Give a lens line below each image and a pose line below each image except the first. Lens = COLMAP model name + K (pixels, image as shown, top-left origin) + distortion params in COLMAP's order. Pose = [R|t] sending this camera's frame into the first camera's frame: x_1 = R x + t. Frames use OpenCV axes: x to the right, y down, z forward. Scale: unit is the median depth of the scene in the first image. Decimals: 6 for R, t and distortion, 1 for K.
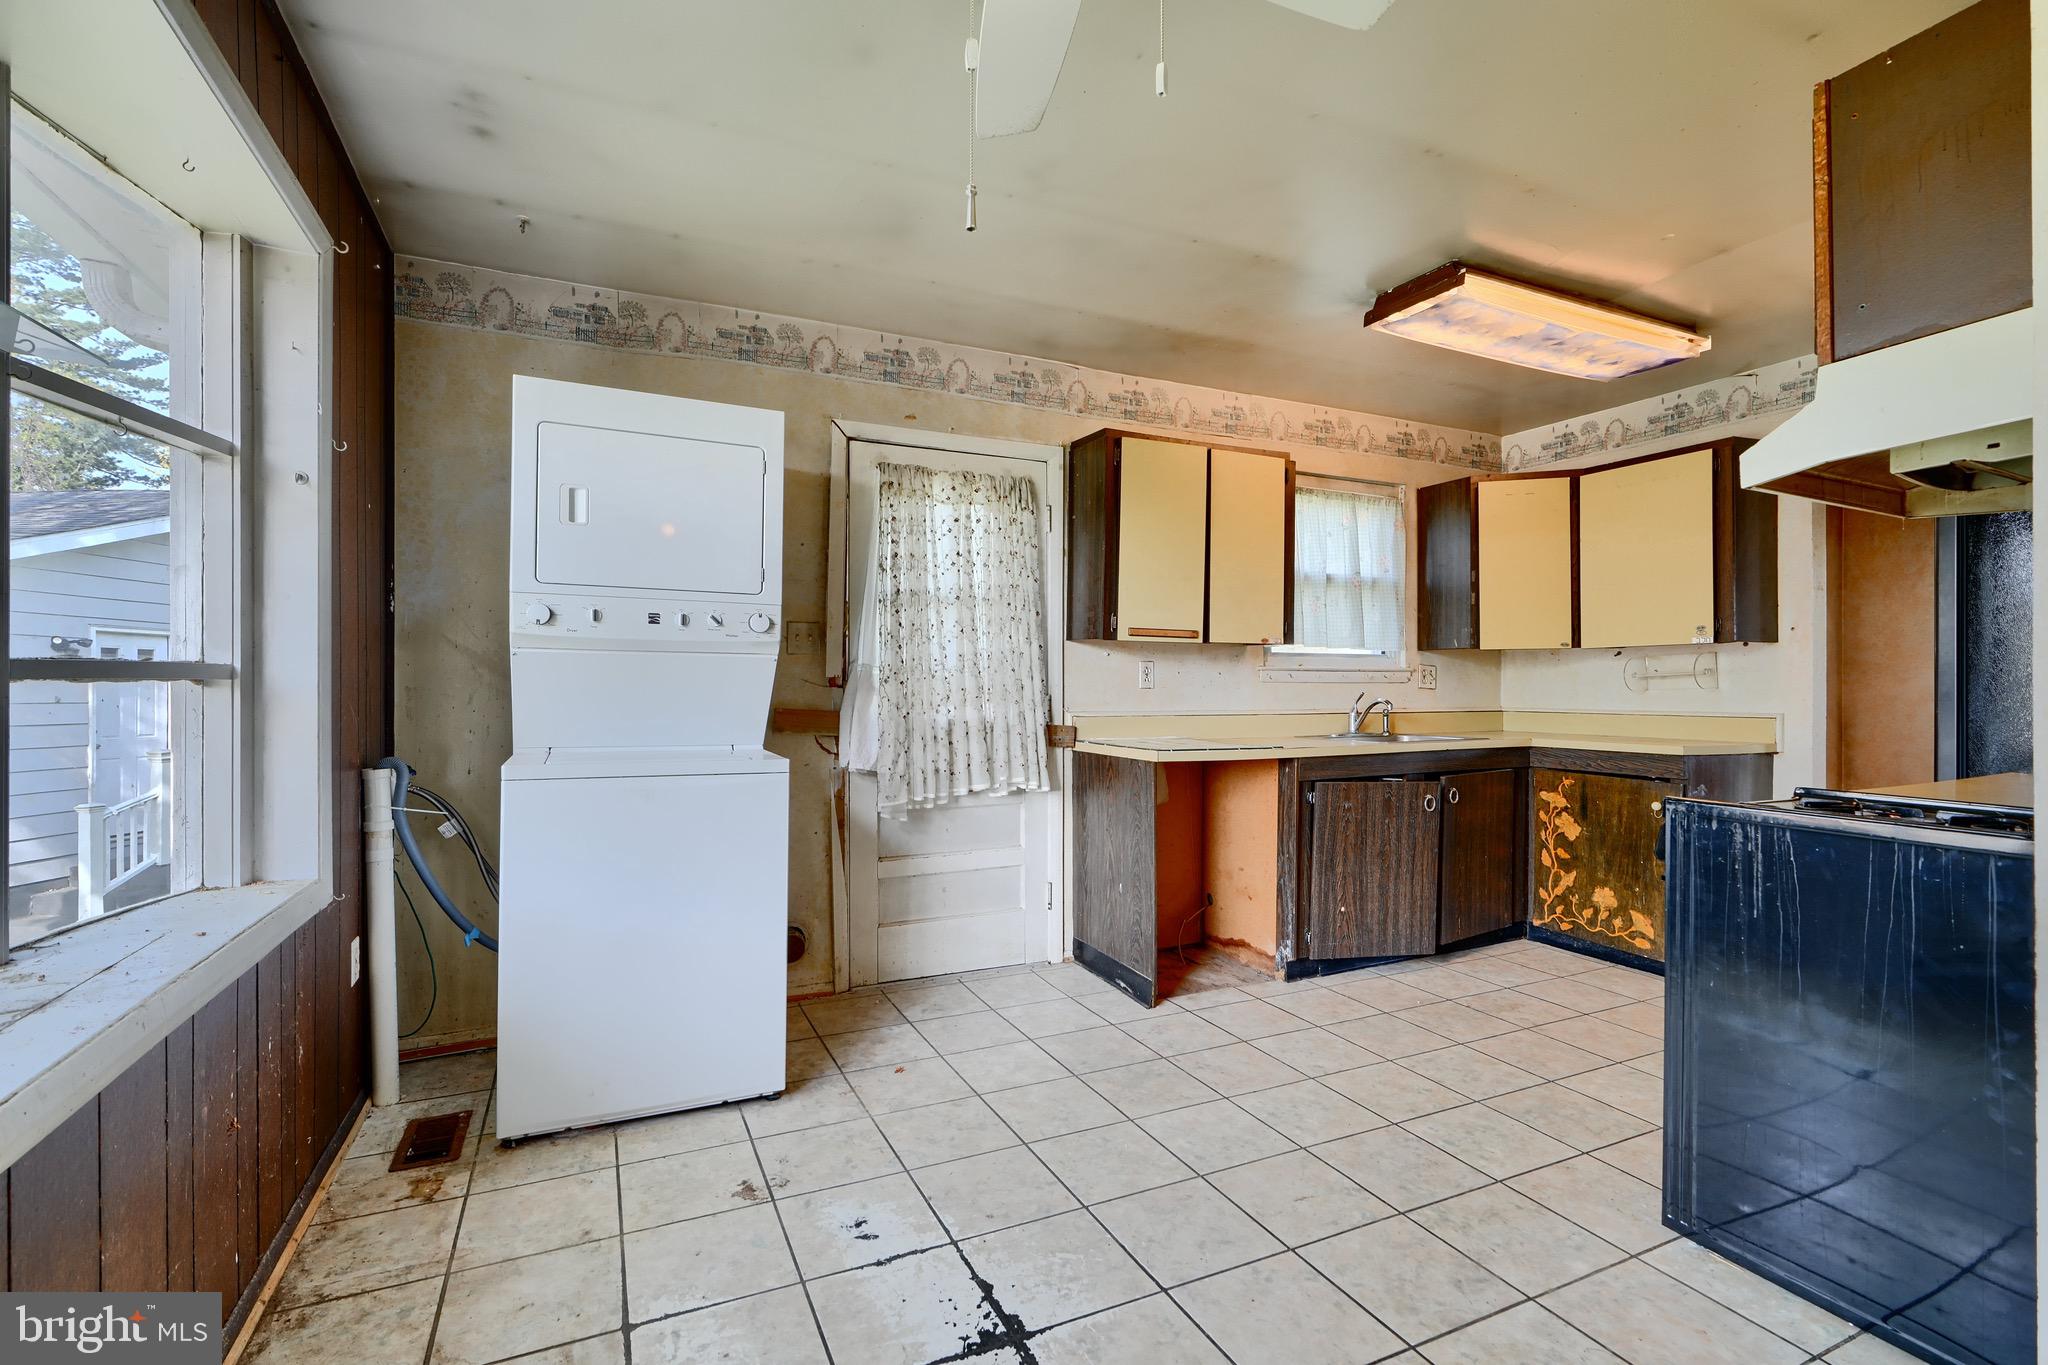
lens RADIAL K [[925.1, 0, 1017.1], [0, 925.1, 686.9], [0, 0, 1]] dist [-0.000312, -0.000053]
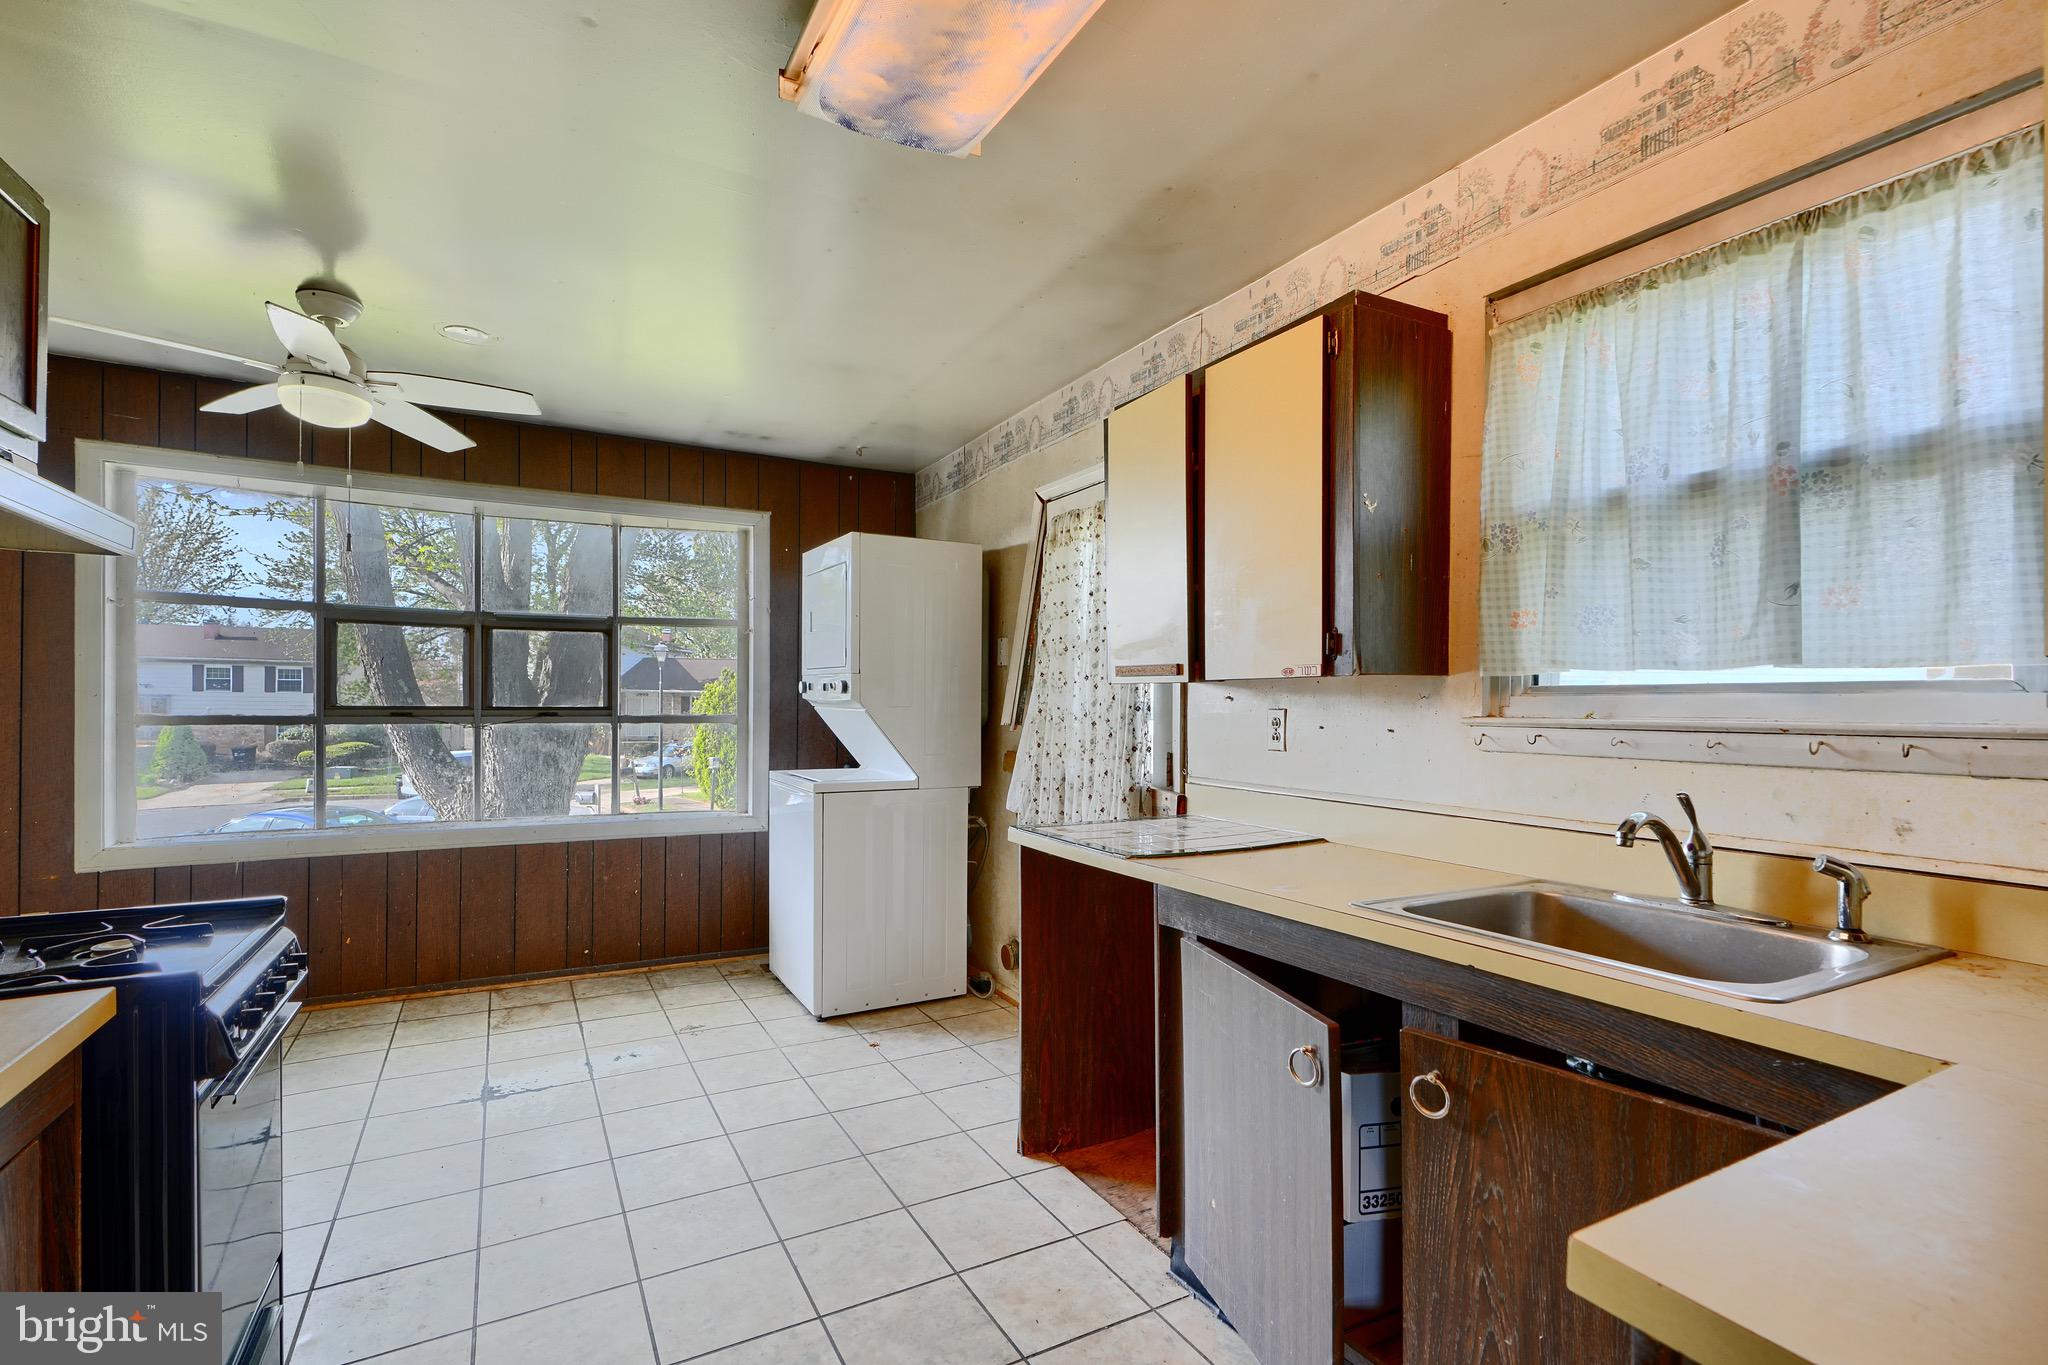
lens RADIAL K [[964.0, 0, 1073.5], [0, 964.0, 704.4], [0, 0, 1]] dist [-0.001683, 0.001640]
pose [[0.081226, 0.000803, -0.996695, 0.924706], [-0.006672, 0.999978, 0.000262, -0.034053], [0.996673, 0.006629, 0.081230, 0.934459]]
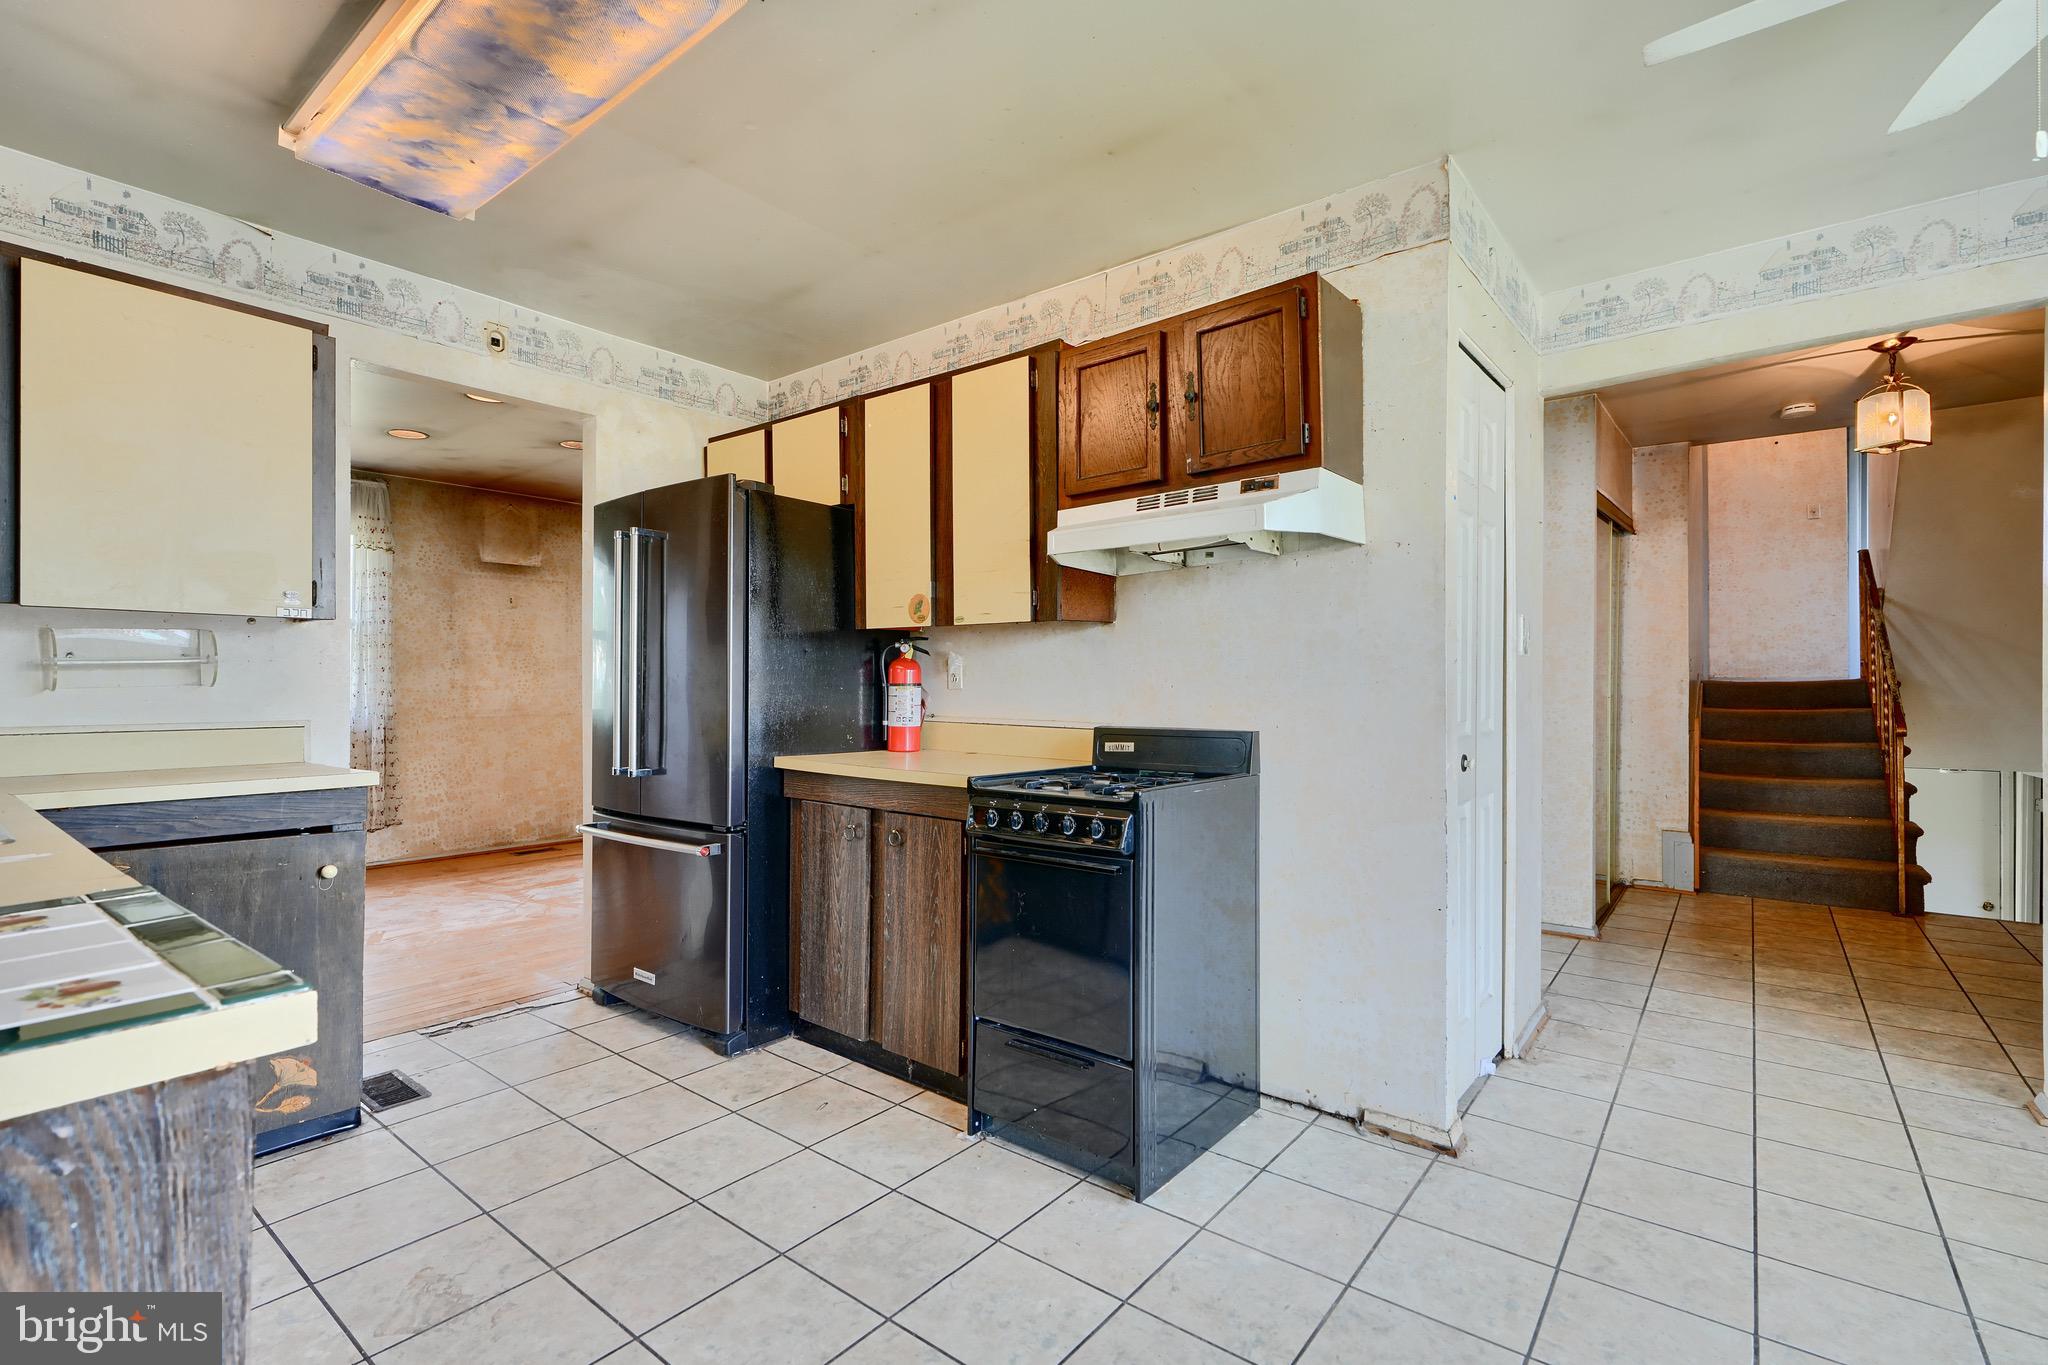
lens RADIAL K [[925.1, 0, 1038.8], [0, 925.1, 686.0], [0, 0, 1]] dist [-0.000312, -0.000053]
pose [[-0.460282, 0.000729, 0.887773, -0.096832], [-0.001525, 0.999998, -0.001611, 0.001881], [-0.887772, -0.002095, -0.460279, 0.892643]]
